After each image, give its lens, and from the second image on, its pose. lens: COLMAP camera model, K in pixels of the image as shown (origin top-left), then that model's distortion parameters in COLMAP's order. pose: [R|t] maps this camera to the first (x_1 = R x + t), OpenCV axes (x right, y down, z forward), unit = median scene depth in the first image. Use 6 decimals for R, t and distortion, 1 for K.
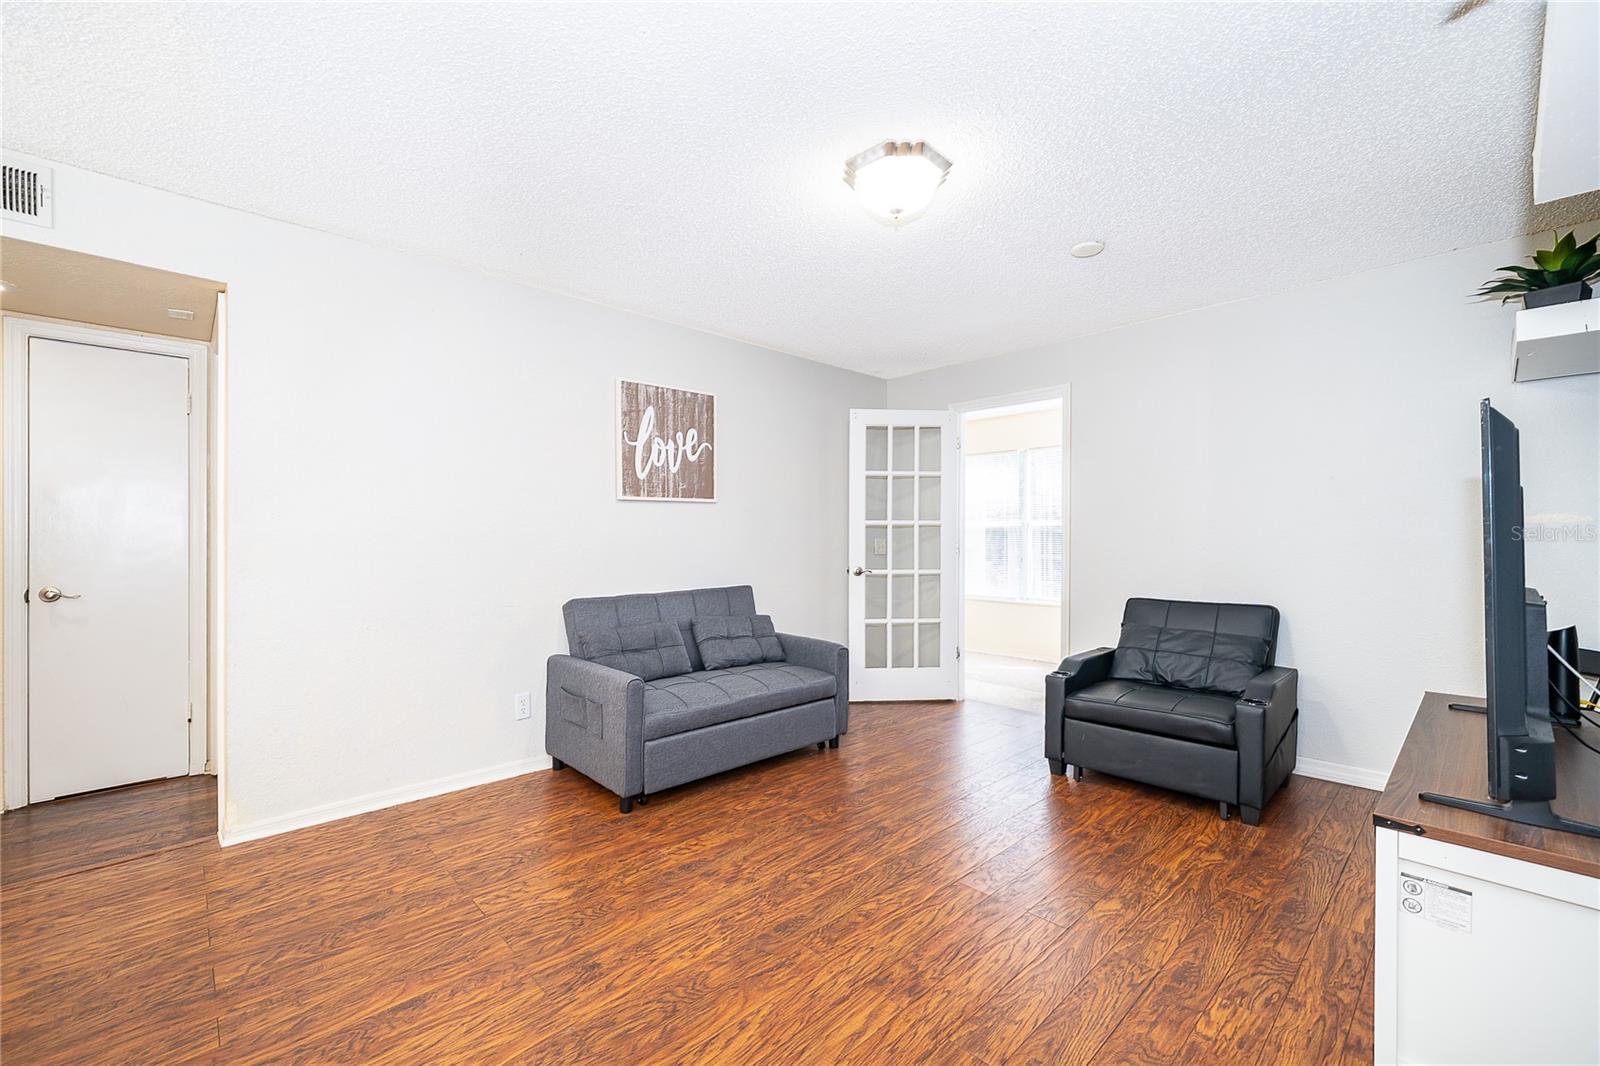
lens RADIAL K [[656.2, 0, 786.4], [0, 656.2, 540.1], [0, 0, 1]] dist [-0.000784, 0.000043]
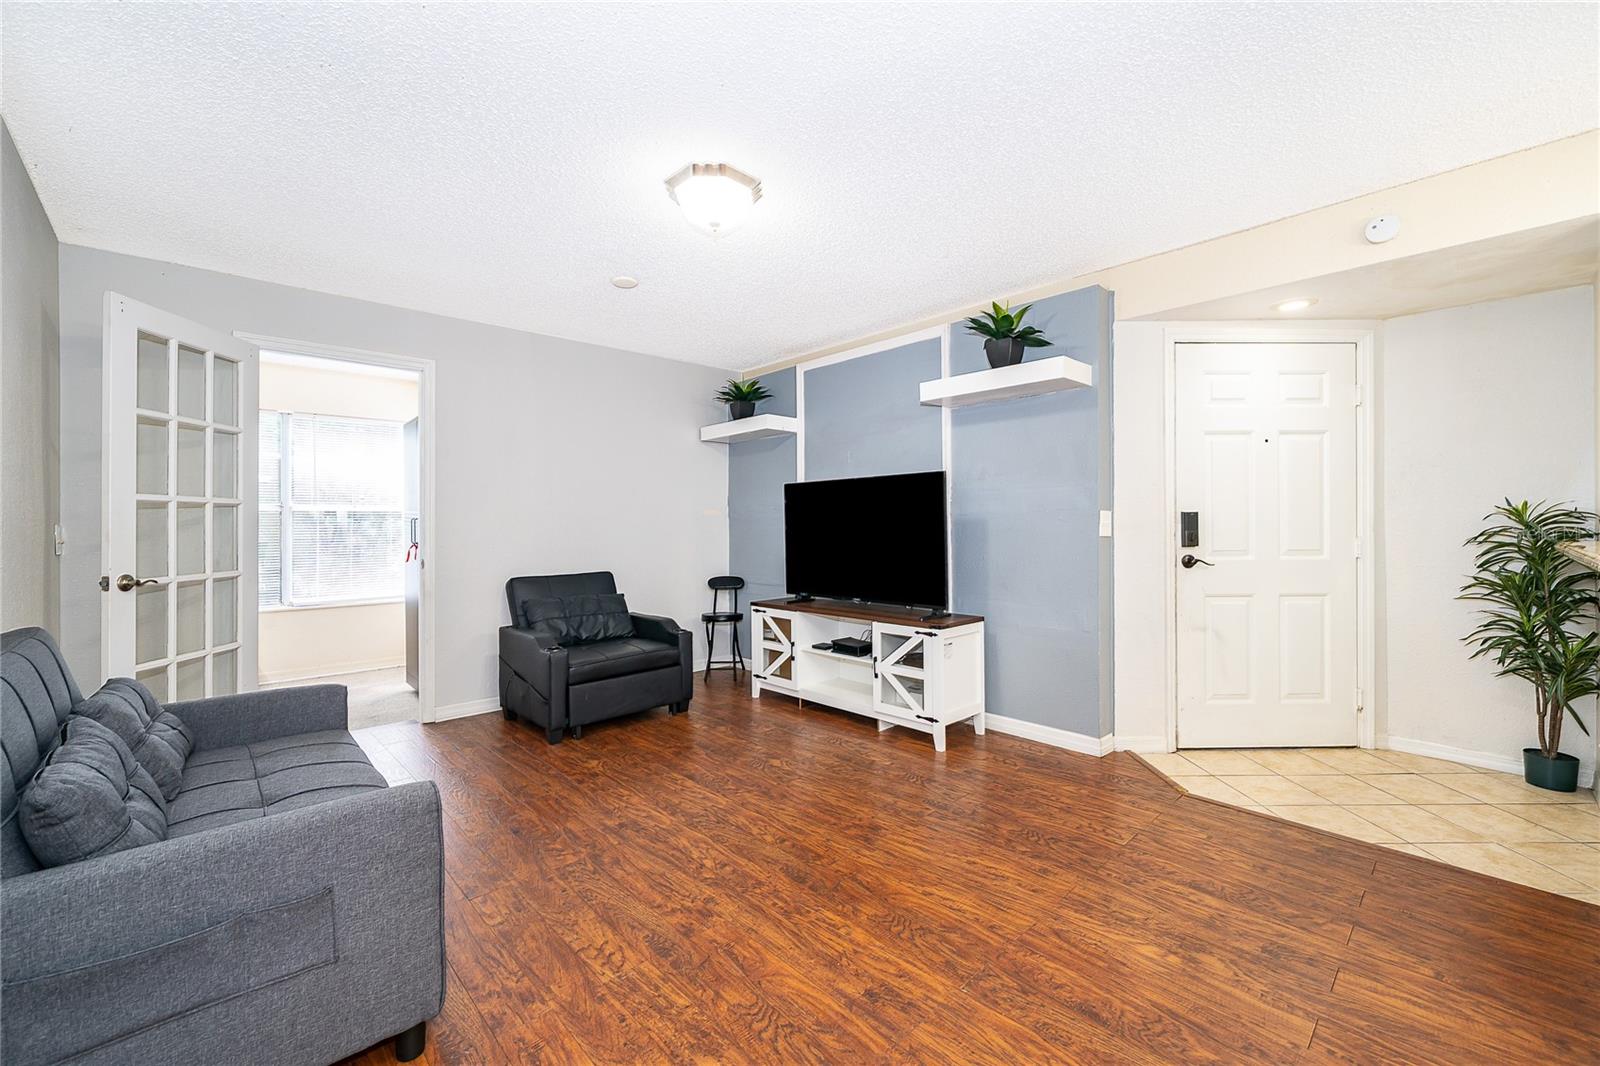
lens RADIAL K [[656.2, 0, 801.8], [0, 656.2, 525.9], [0, 0, 1]] dist [-0.000784, 0.000043]
pose [[-0.010832, 0.001253, 0.999941, -0.864021], [0.010703, 0.999942, -0.001137, 0.010934], [-0.999884, 0.010690, -0.010844, 0.800909]]
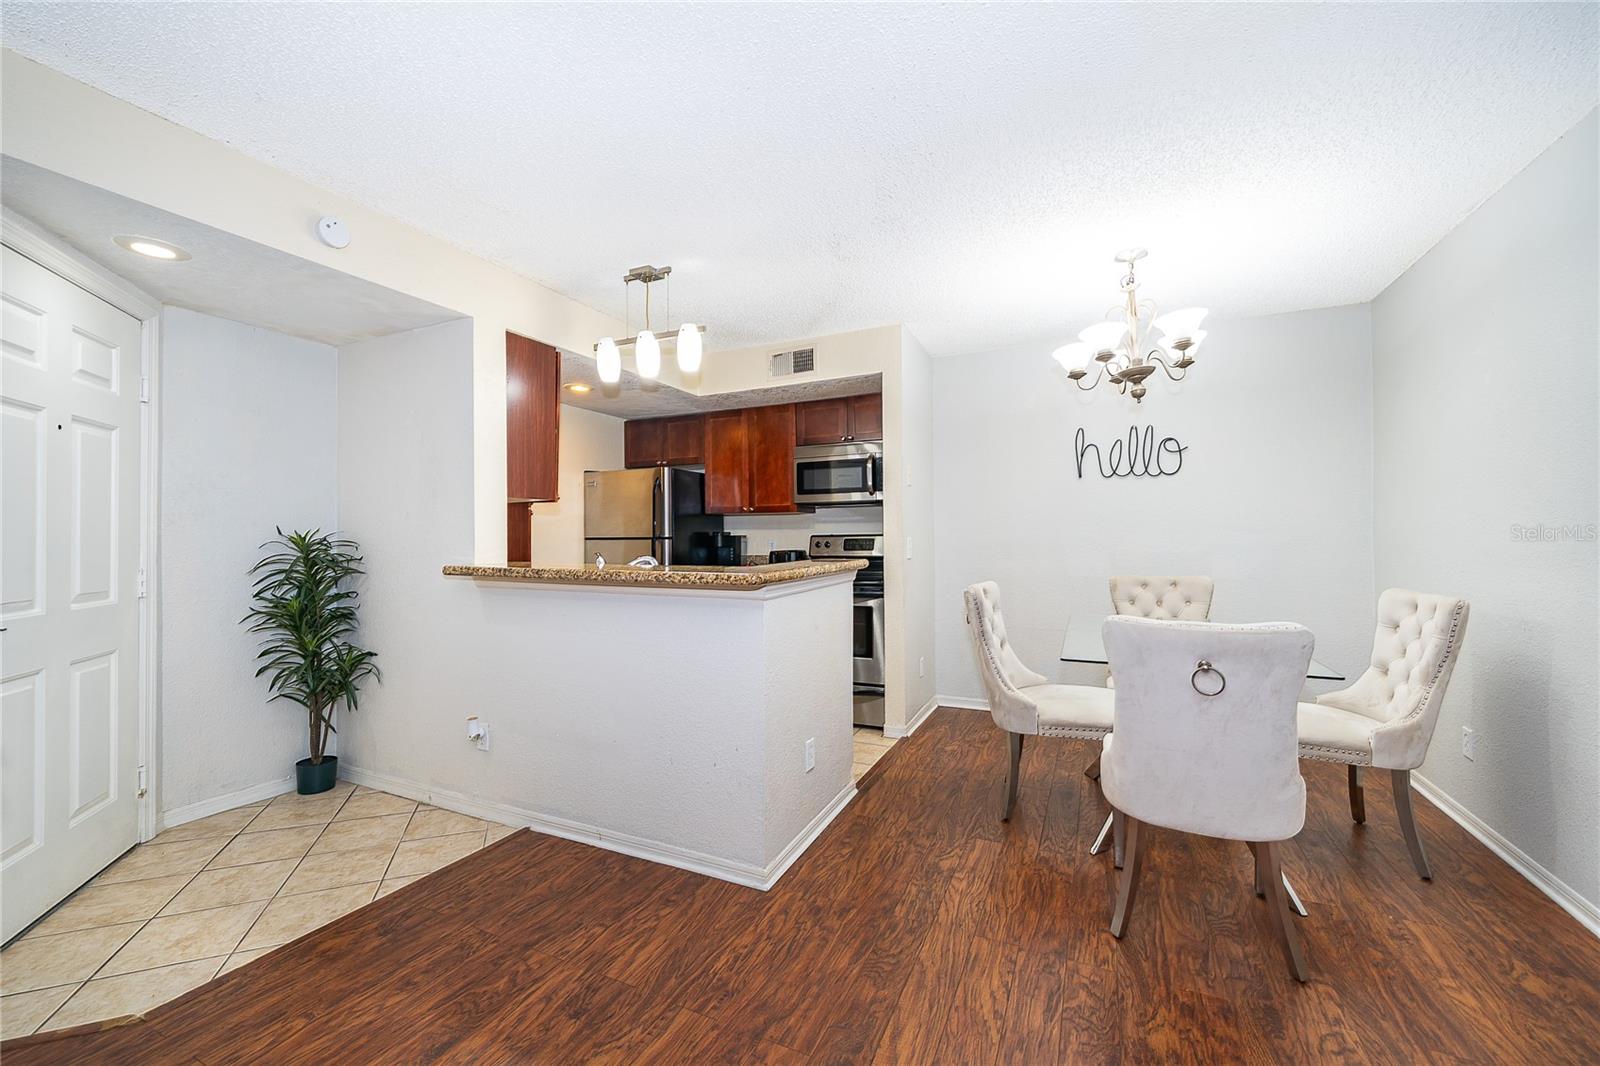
lens RADIAL K [[656.2, 0, 787.4], [0, 656.2, 534.0], [0, 0, 1]] dist [-0.000784, 0.000043]
pose [[-0.929946, 0.004073, -0.367674, -0.118228], [0.004912, 0.999987, -0.001345, -0.007057], [0.367664, -0.003057, -0.929954, 0.987688]]
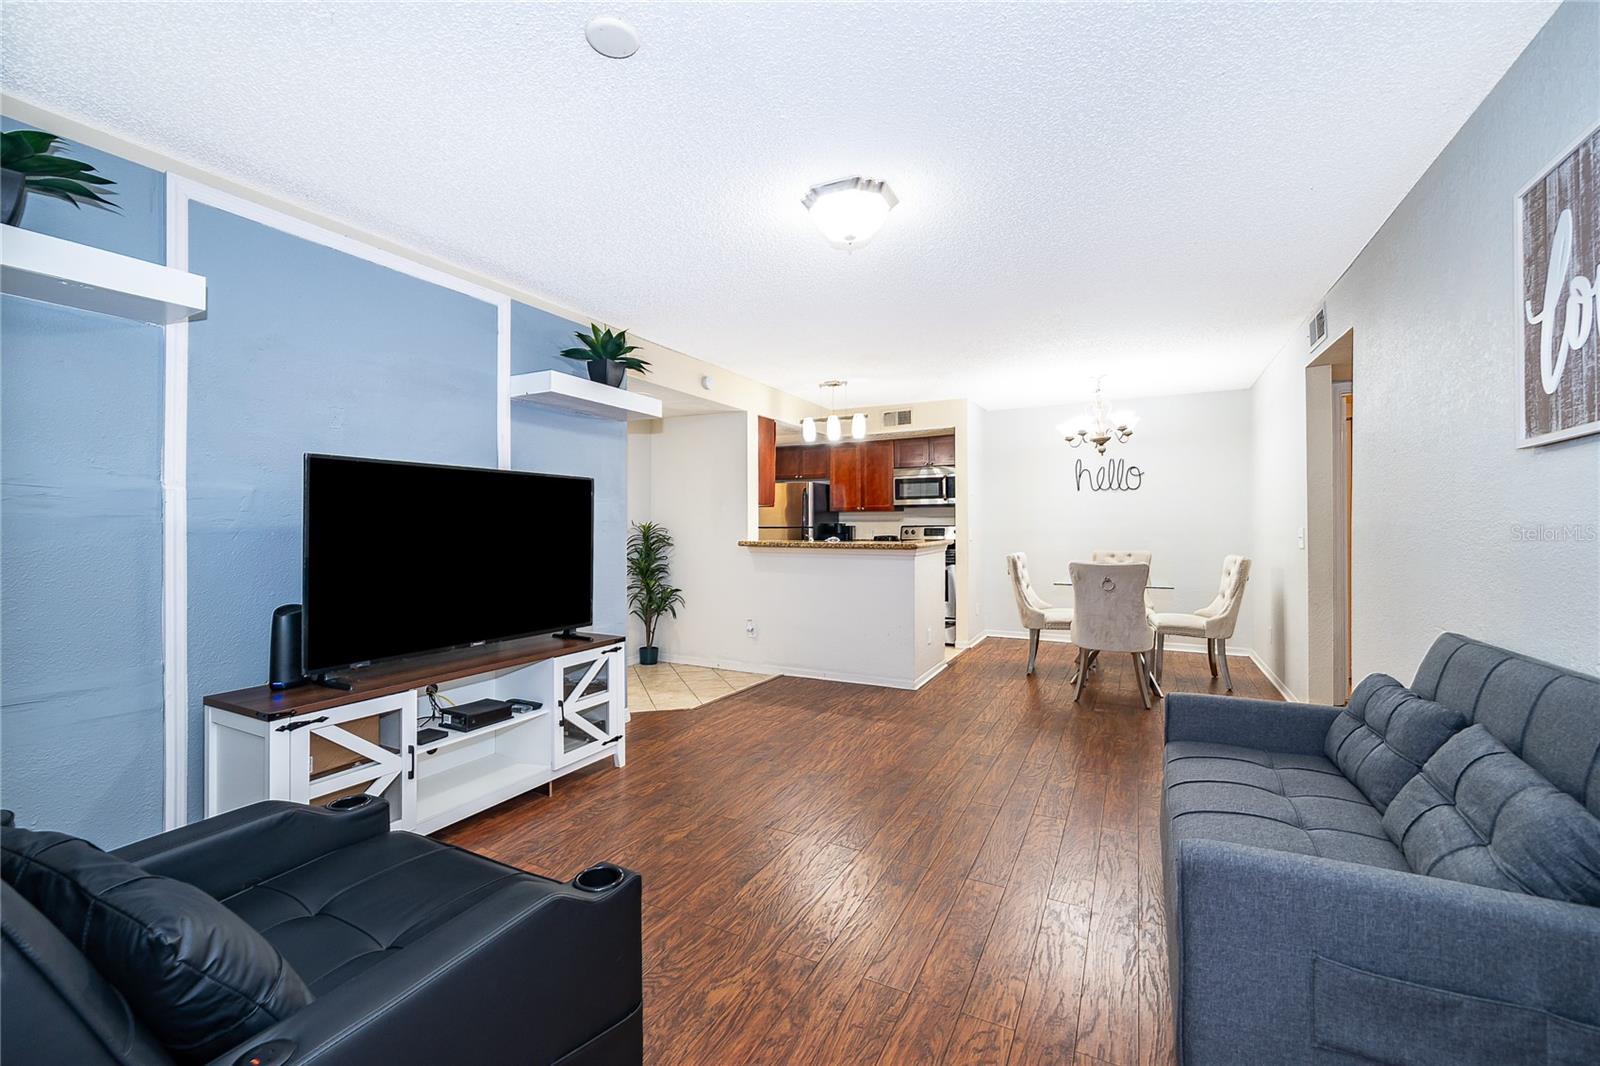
lens RADIAL K [[656.2, 0, 794.3], [0, 656.2, 522.6], [0, 0, 1]] dist [-0.000784, 0.000043]
pose [[-0.941380, -0.000796, -0.337346, 0.584138], [0.000501, 0.999993, -0.003756, -0.009513], [0.337346, -0.003705, -0.941373, 1.858708]]
